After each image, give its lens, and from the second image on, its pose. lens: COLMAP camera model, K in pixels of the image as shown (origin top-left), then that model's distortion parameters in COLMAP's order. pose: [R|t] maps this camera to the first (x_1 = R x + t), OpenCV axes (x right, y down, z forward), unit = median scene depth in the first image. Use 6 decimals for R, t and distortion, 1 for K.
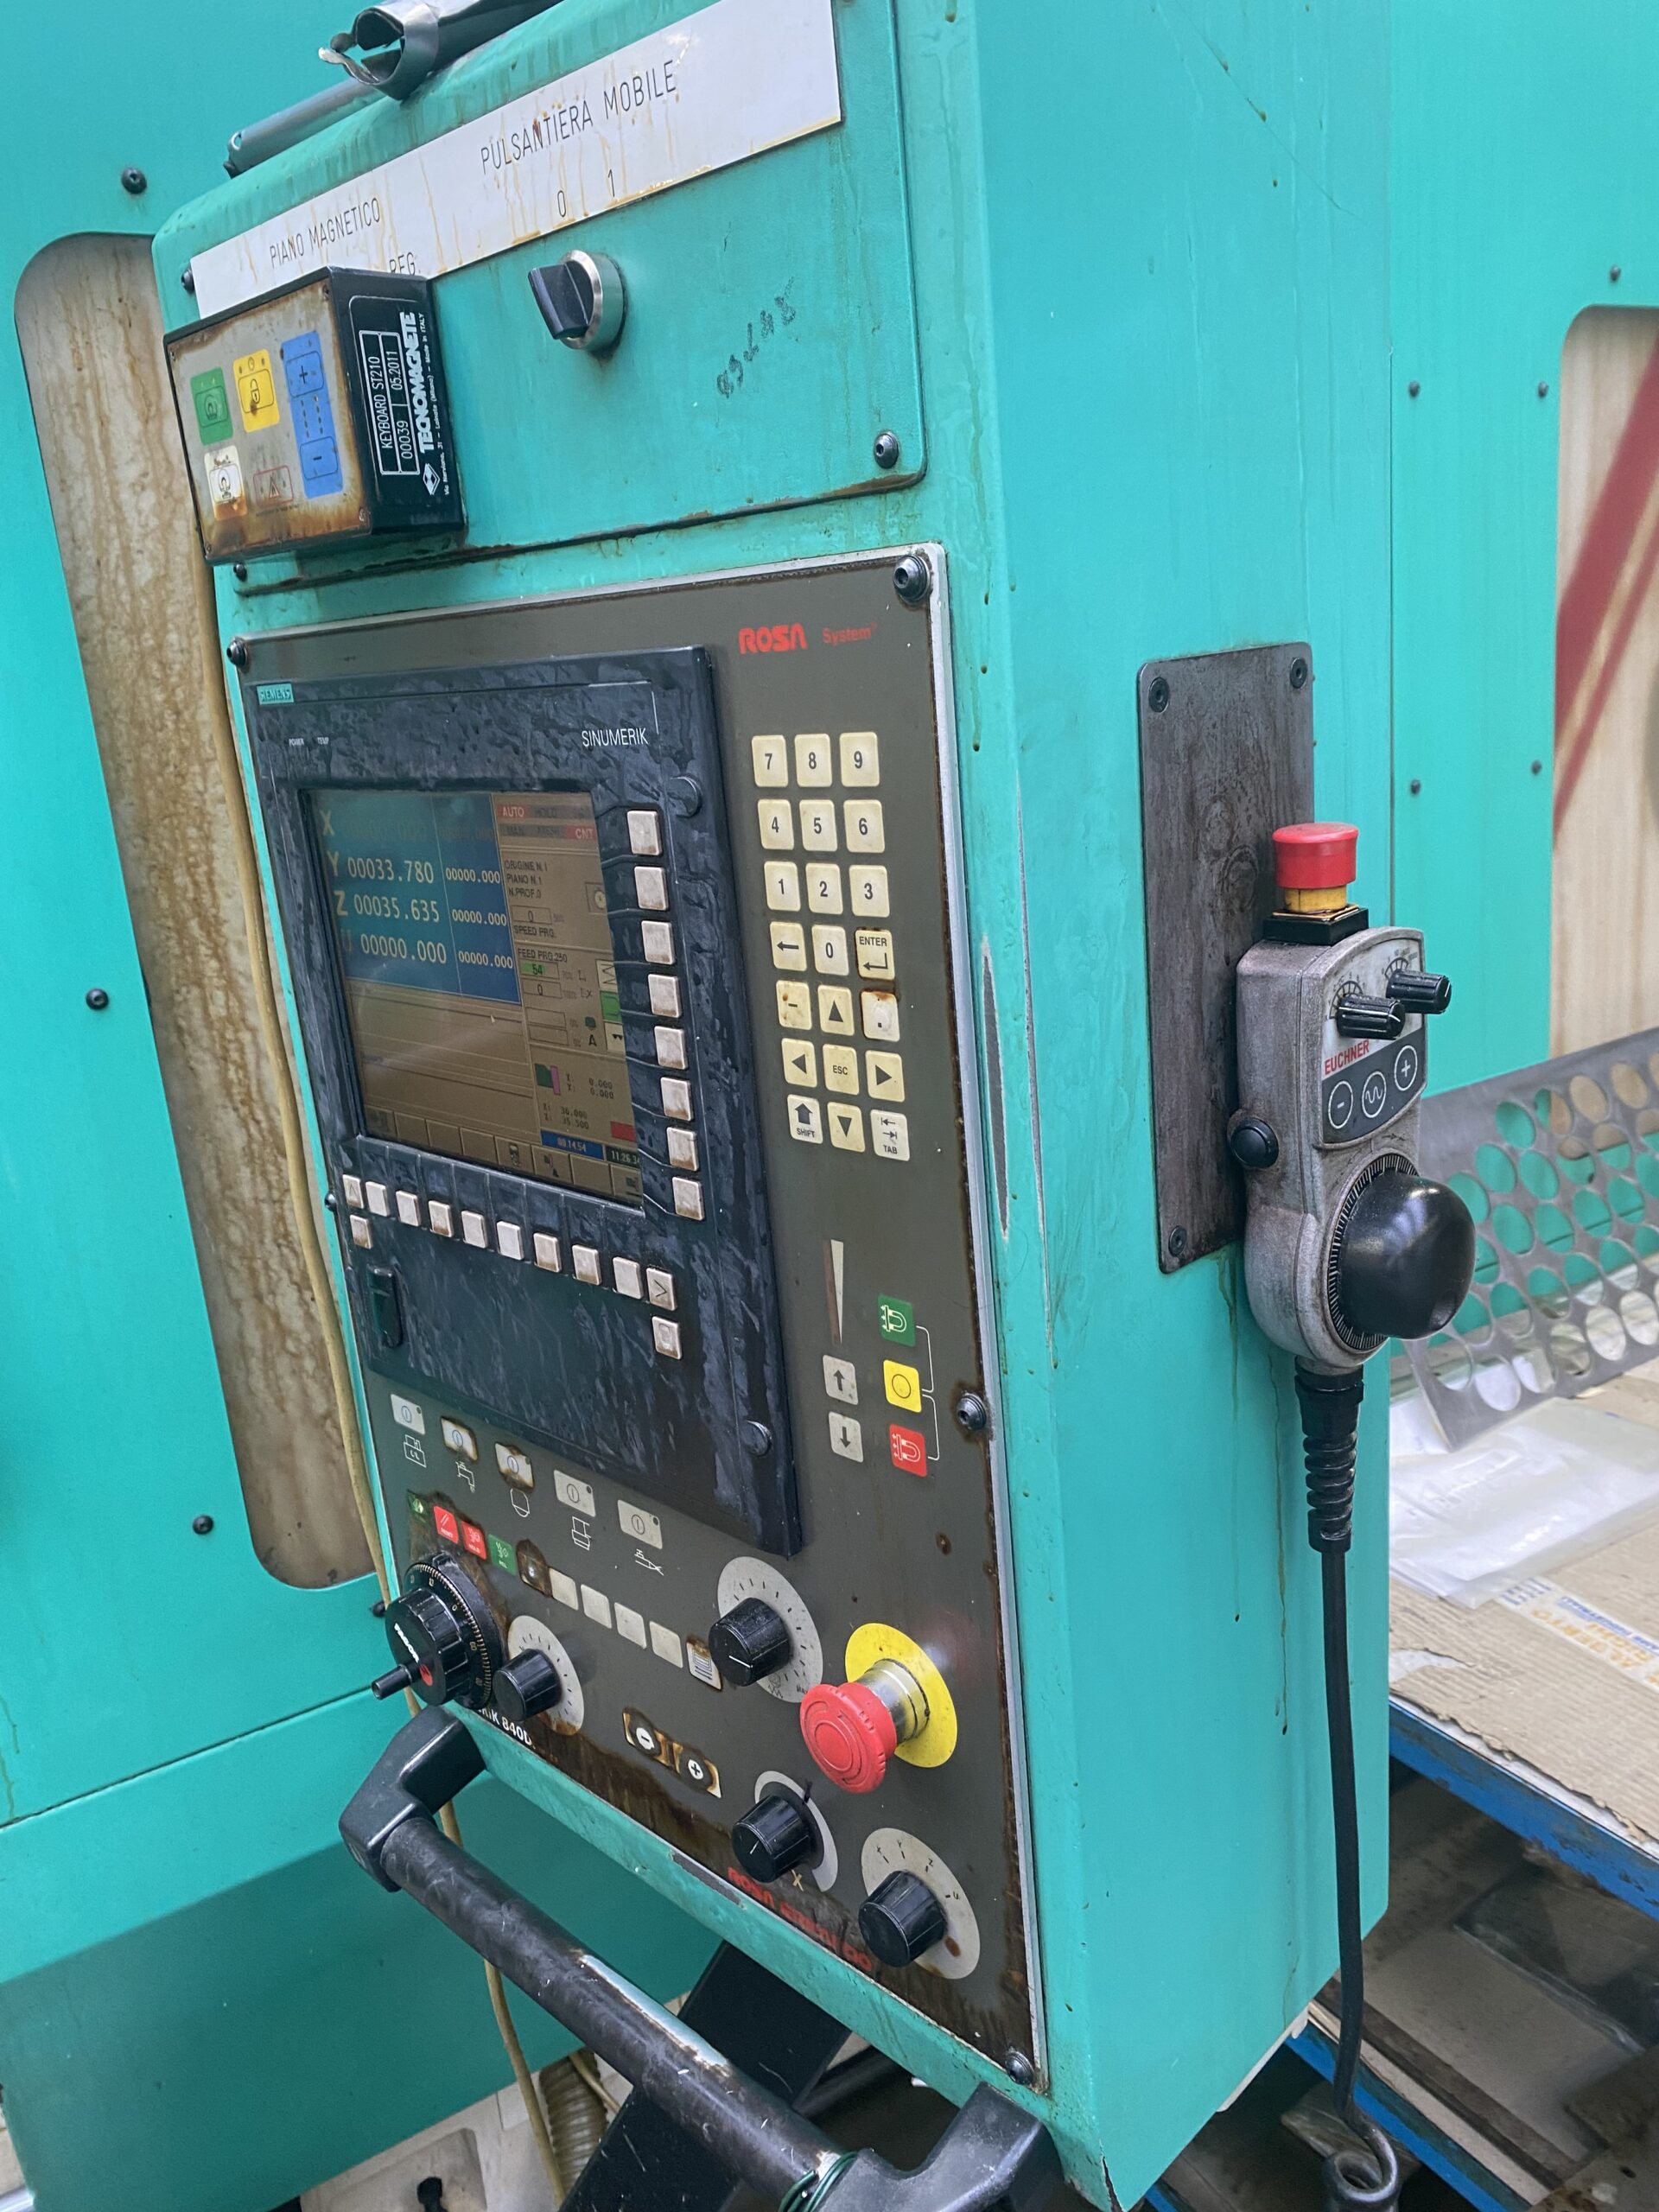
lens RADIAL K [[1678.3, 0, 830.9], [0, 1678.3, 1126.0], [0, 0, 1]] dist [0.055289, -0.103420]
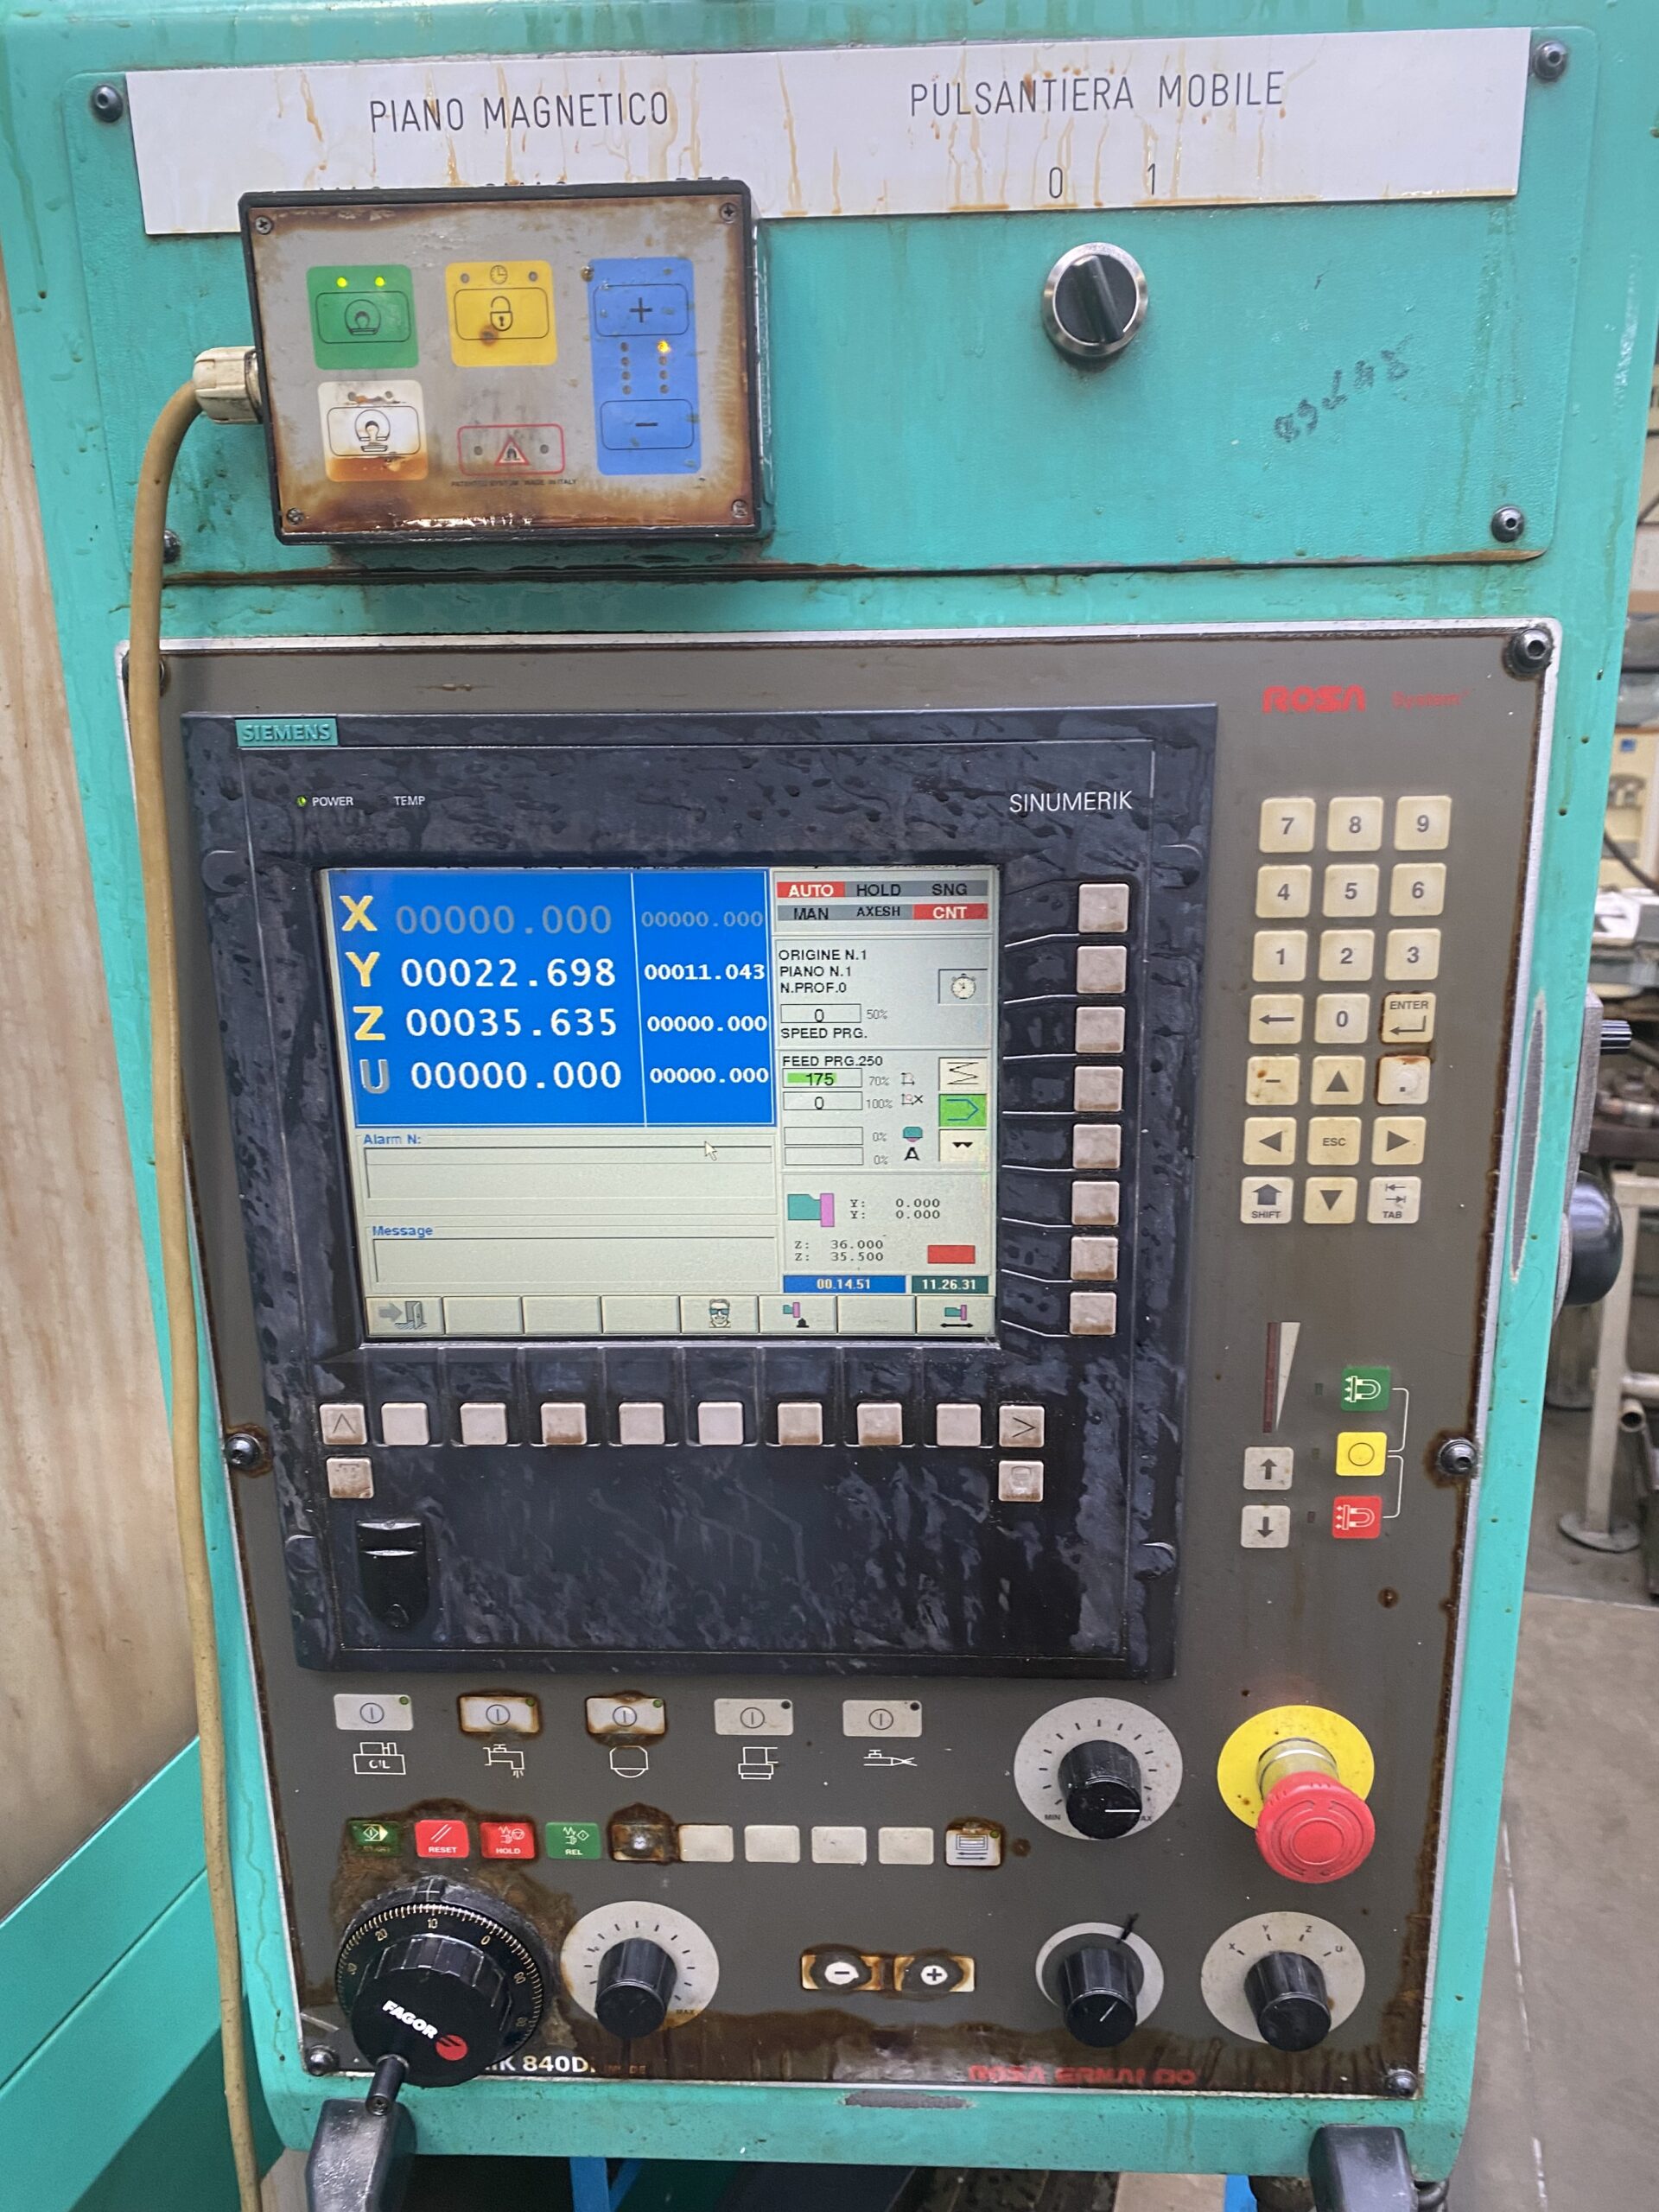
lens RADIAL K [[1678.3, 0, 742.8], [0, 1678.3, 1075.0], [0, 0, 1]] dist [0.055289, -0.103420]
pose [[0.740958, -0.118129, 0.661080, -0.793425], [0.143325, 0.989543, 0.016179, -0.122109], [-0.656078, 0.082761, 0.750141, 0.446266]]
